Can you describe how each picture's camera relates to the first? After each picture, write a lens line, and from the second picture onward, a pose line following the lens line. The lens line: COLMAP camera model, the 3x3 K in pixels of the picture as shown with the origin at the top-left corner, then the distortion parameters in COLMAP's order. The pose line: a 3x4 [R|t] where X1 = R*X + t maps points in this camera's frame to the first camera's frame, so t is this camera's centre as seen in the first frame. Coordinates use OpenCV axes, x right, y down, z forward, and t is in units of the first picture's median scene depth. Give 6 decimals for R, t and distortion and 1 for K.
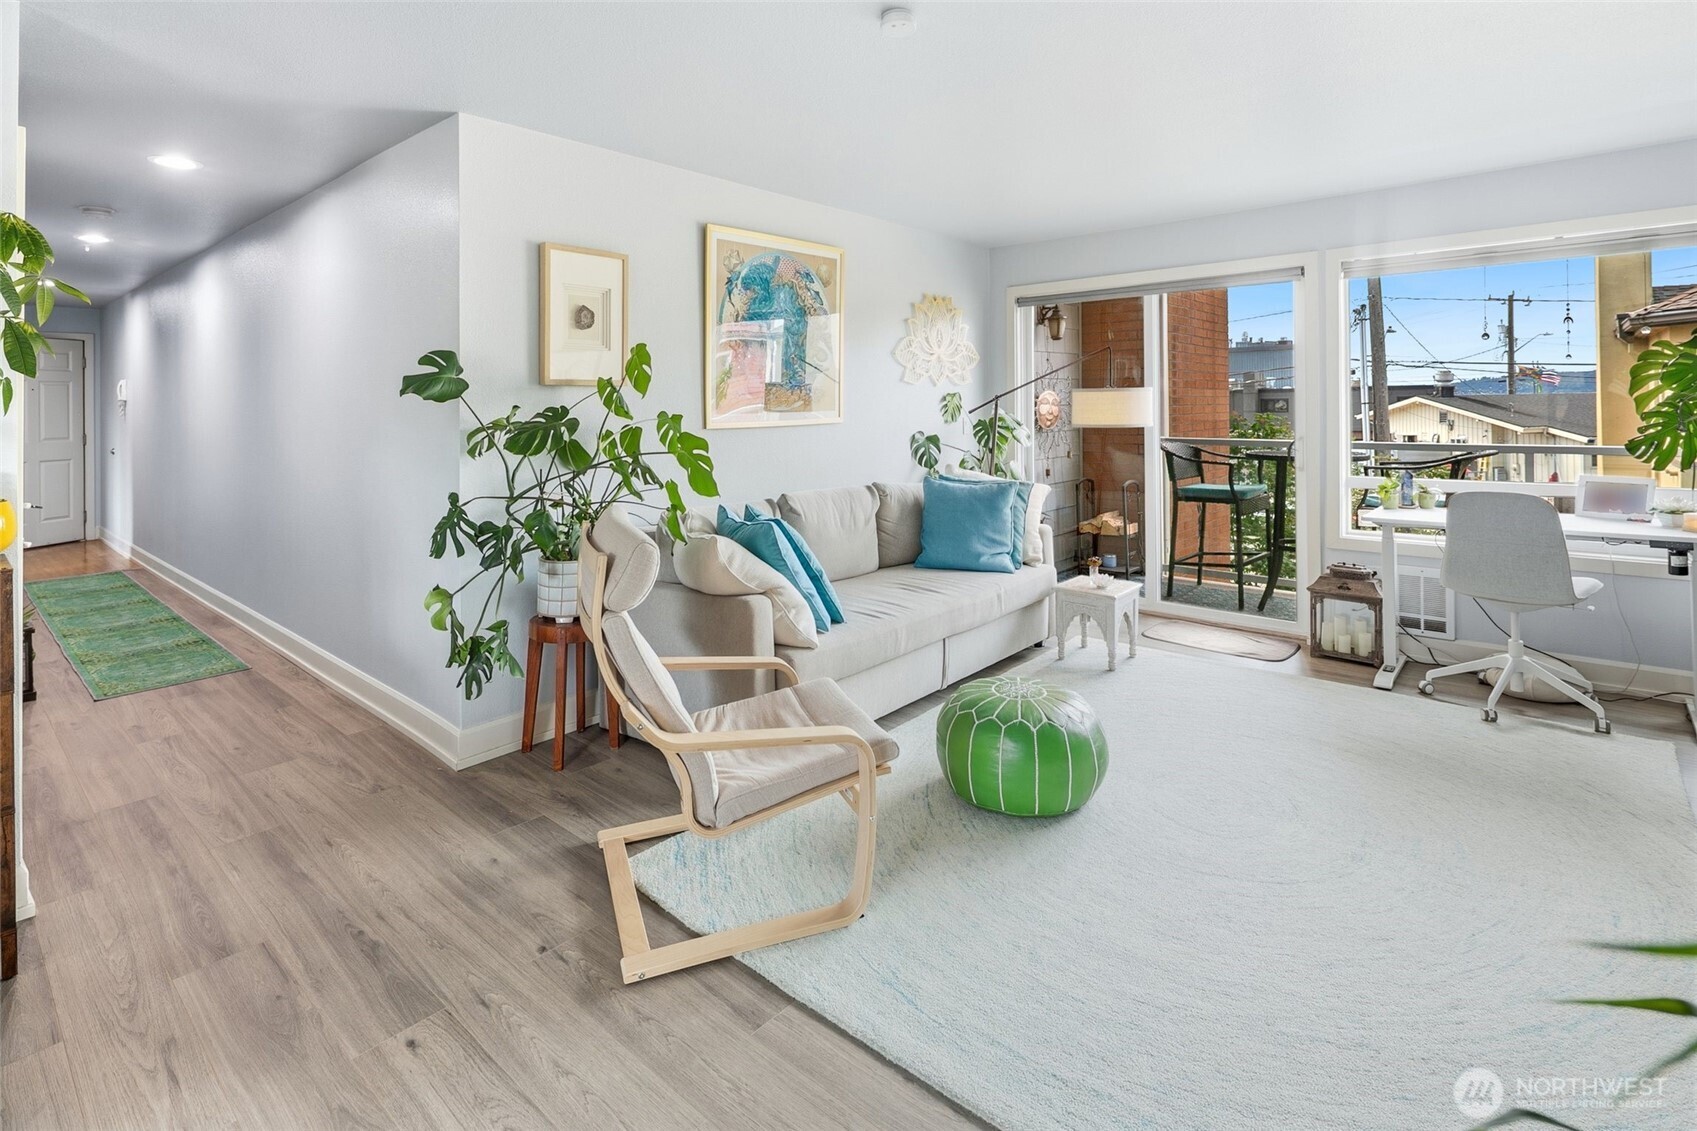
lens RADIAL K [[826.4, 0, 851.3], [0, 826.4, 407.2], [0, 0, 1]] dist [0.003804, 0.000593]
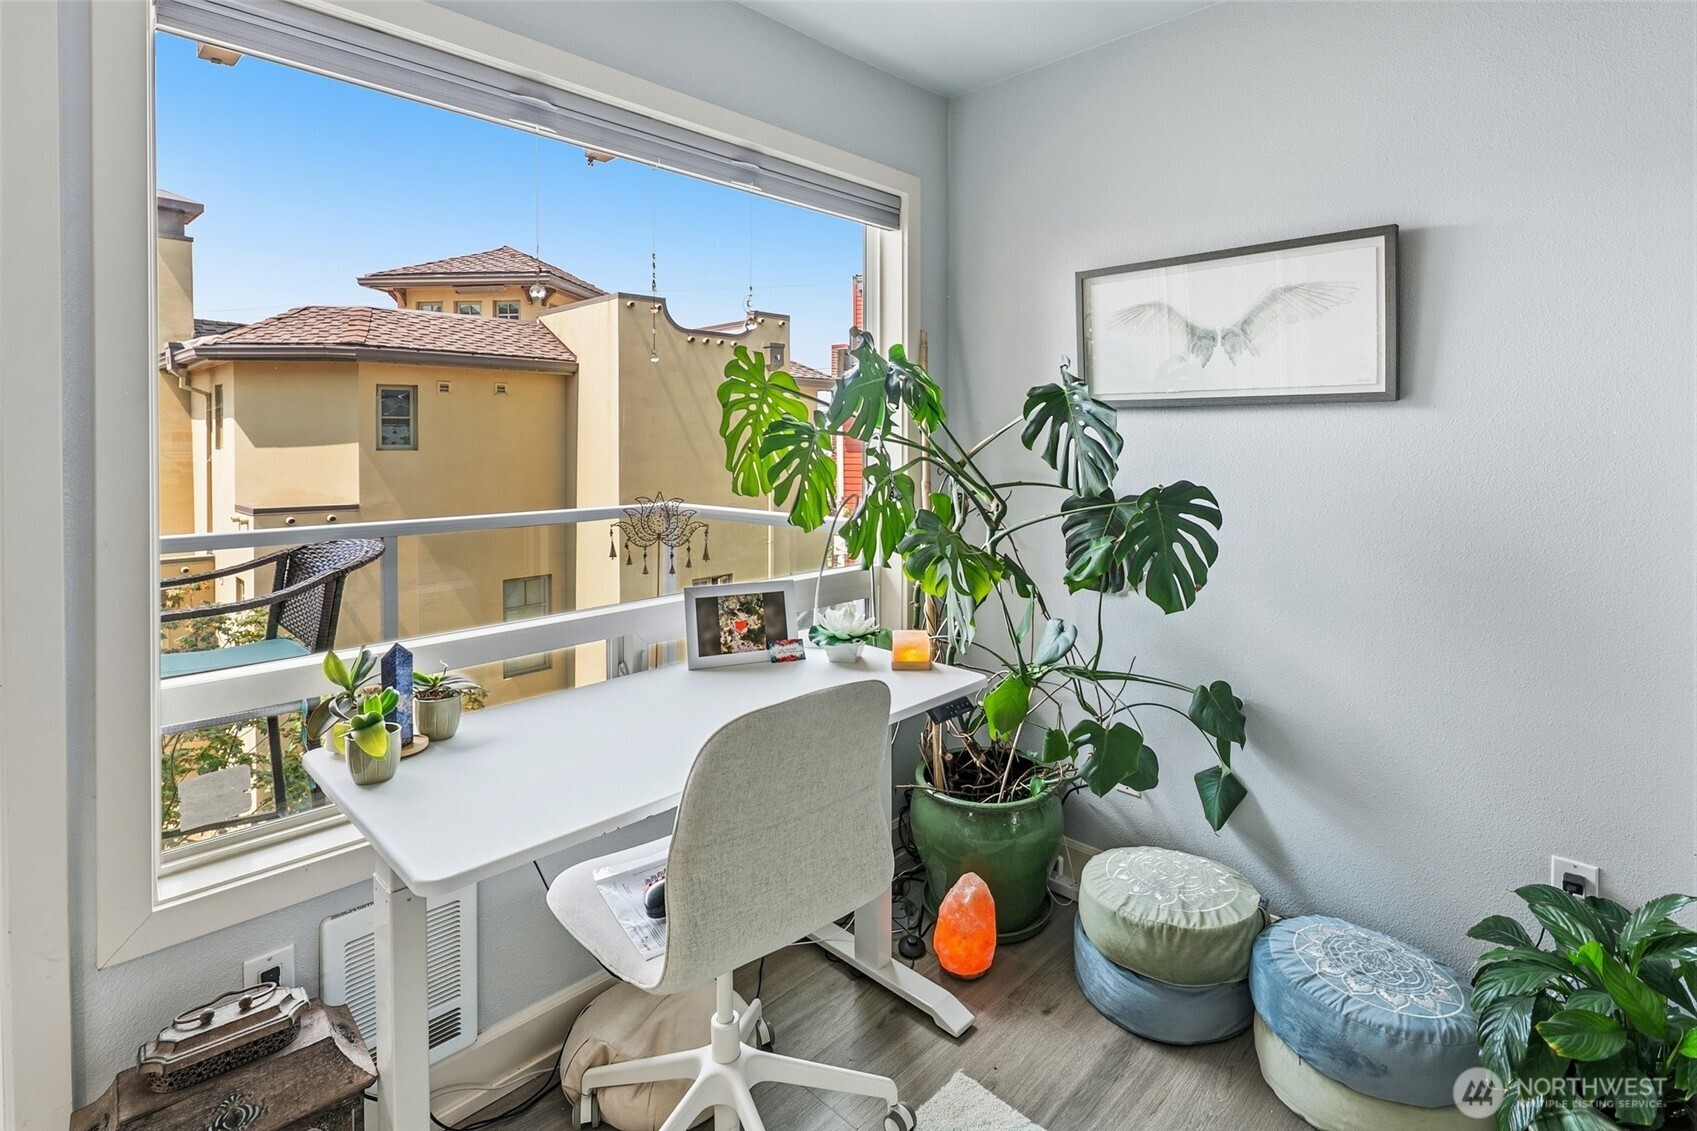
lens RADIAL K [[826.4, 0, 841.0], [0, 826.4, 449.0], [0, 0, 1]] dist [0.003804, 0.000593]
pose [[0.060508, 0.001472, 0.998167, 0.098913], [-0.002286, 0.999996, -0.001337, -0.001348], [-0.998165, -0.002200, 0.060511, 0.235090]]
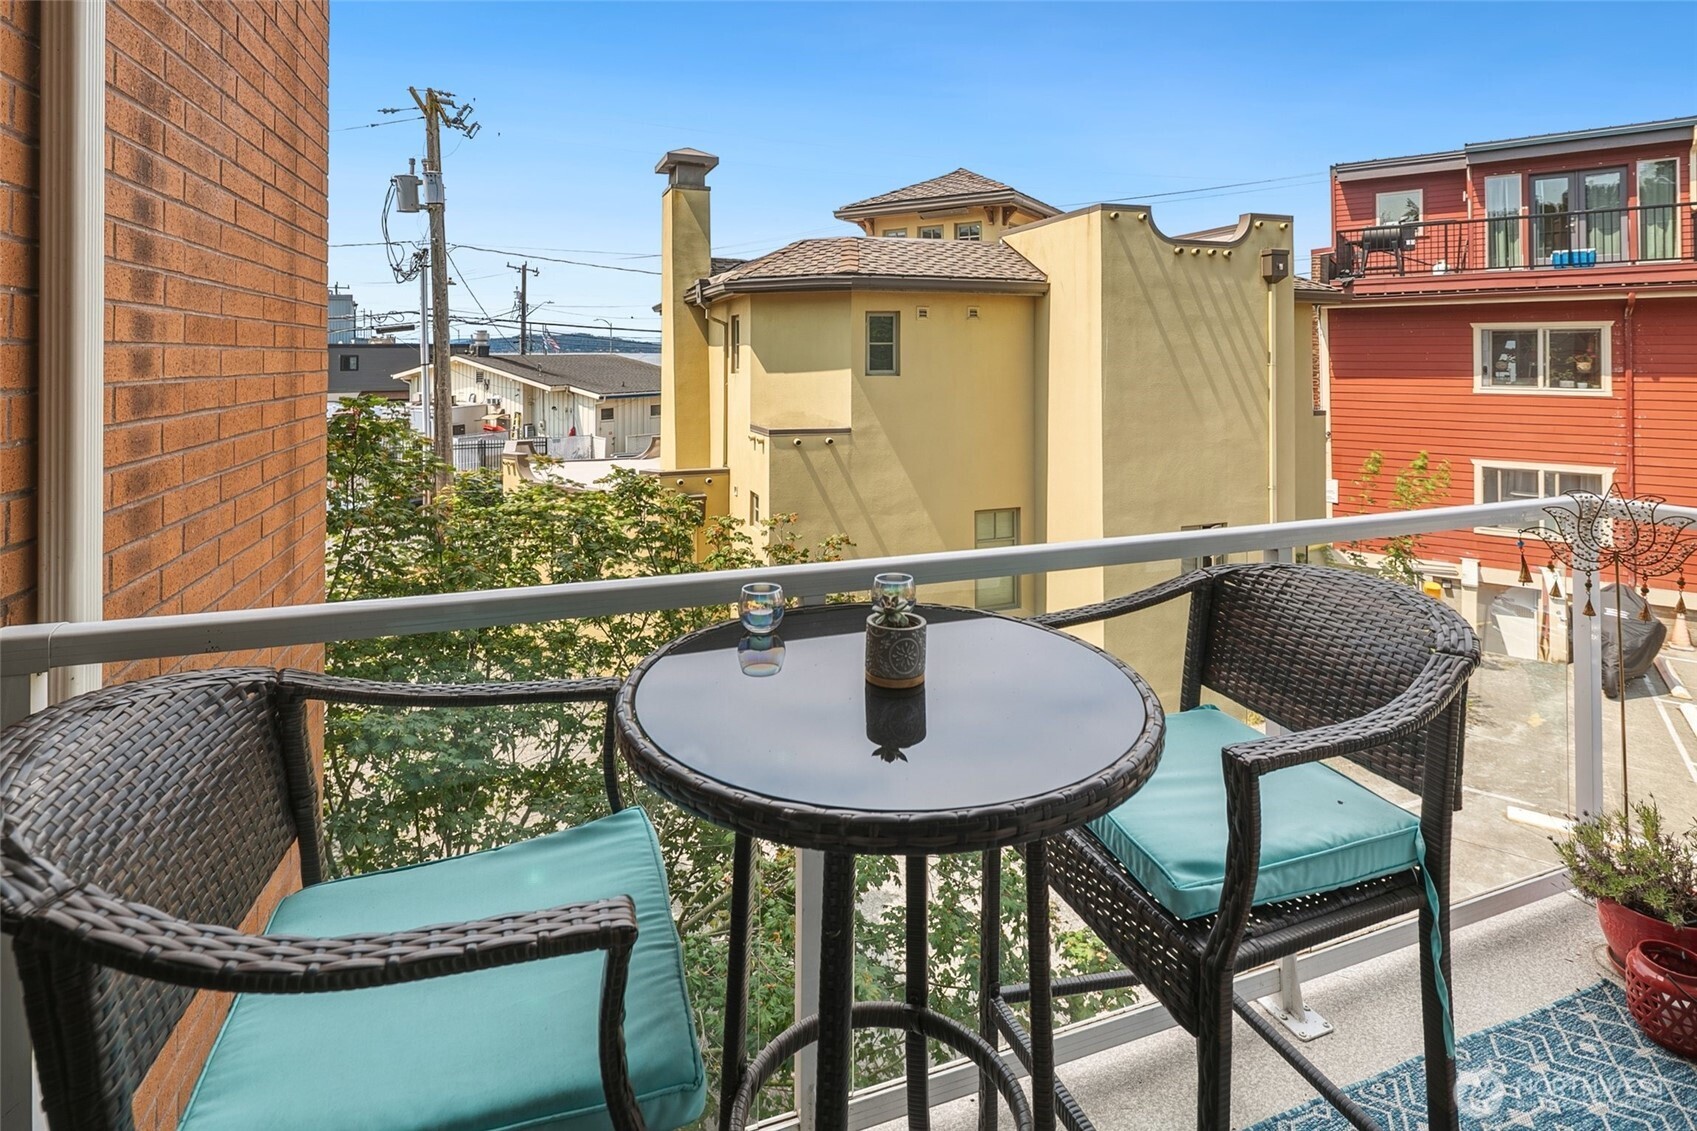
lens RADIAL K [[826.4, 0, 837.7], [0, 826.4, 358.1], [0, 0, 1]] dist [0.003804, 0.000593]
pose [[0.488373, 0.012159, 0.872550, 0.140516], [-0.006883, 0.999925, -0.010081, -0.009083], [-0.872608, -0.001082, 0.488420, 0.355795]]
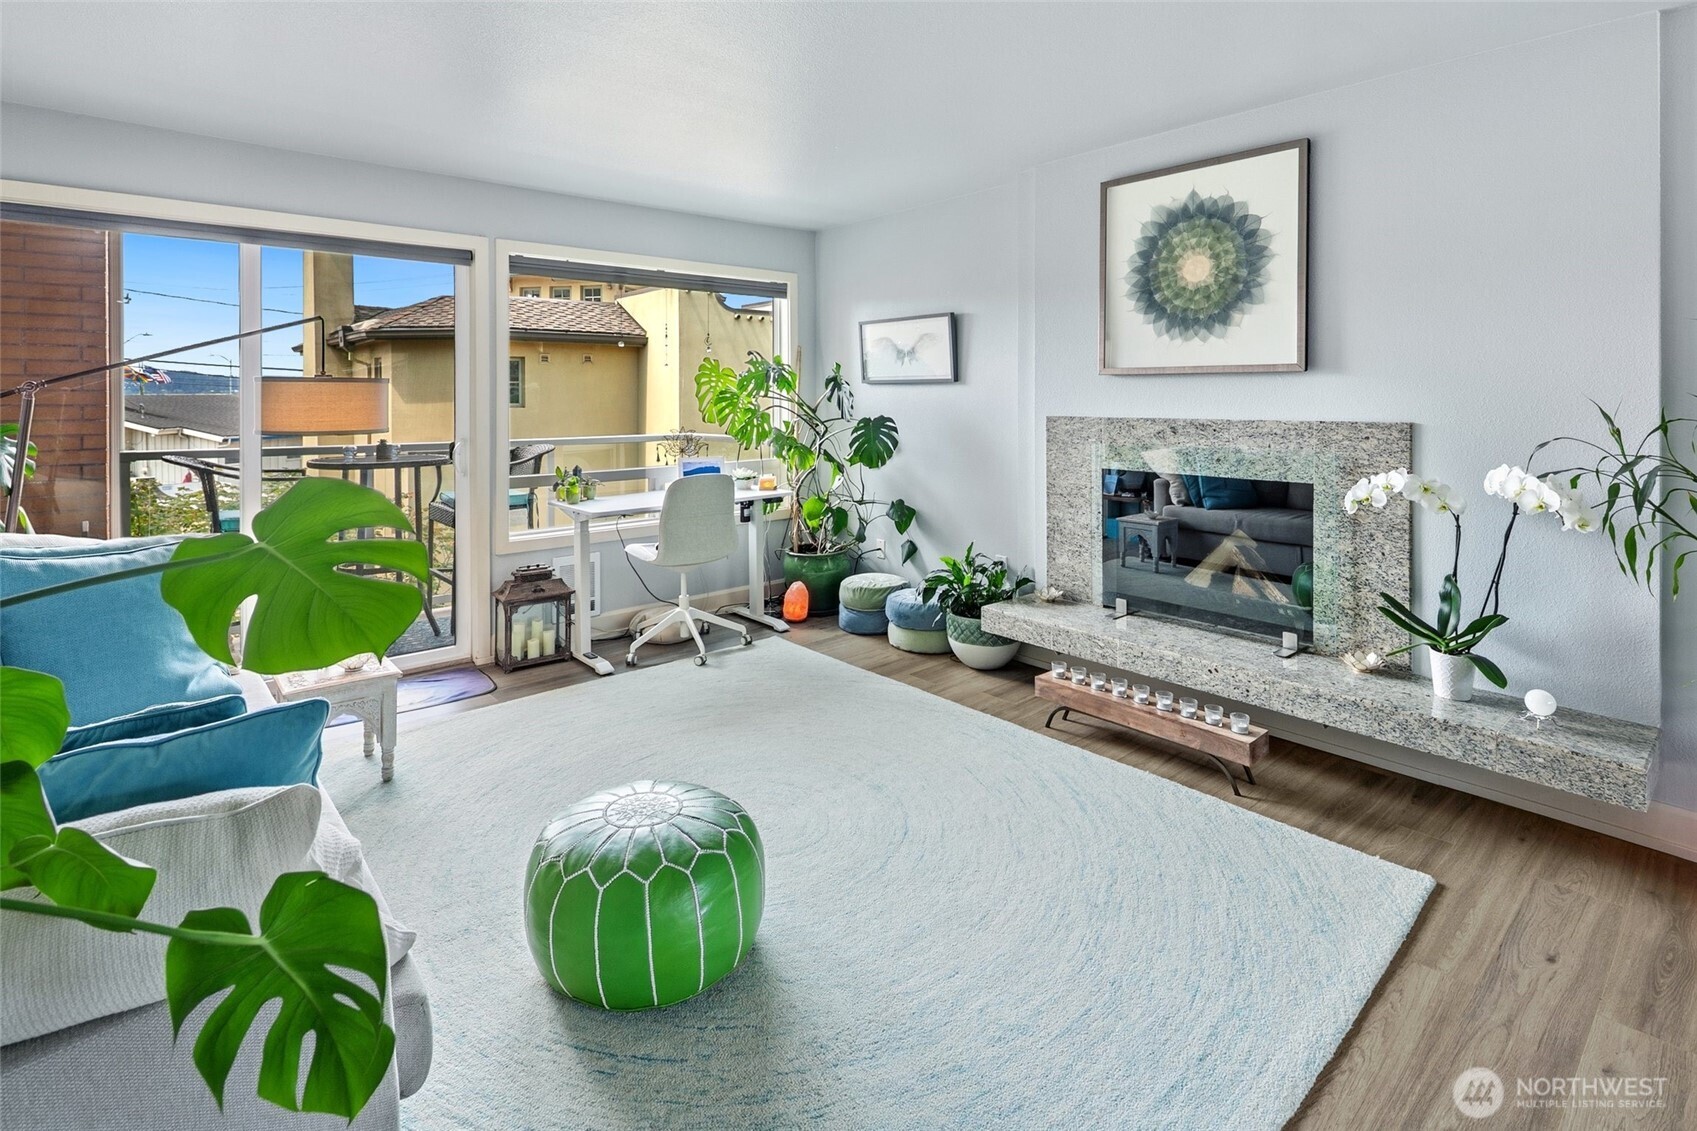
lens RADIAL K [[826.4, 0, 850.9], [0, 826.4, 393.8], [0, 0, 1]] dist [0.003804, 0.000593]
pose [[0.132456, 0.016667, 0.991049, -0.097987], [0.001209, 0.999855, -0.016977, 0.000940], [-0.991188, 0.003447, 0.132417, 0.151860]]
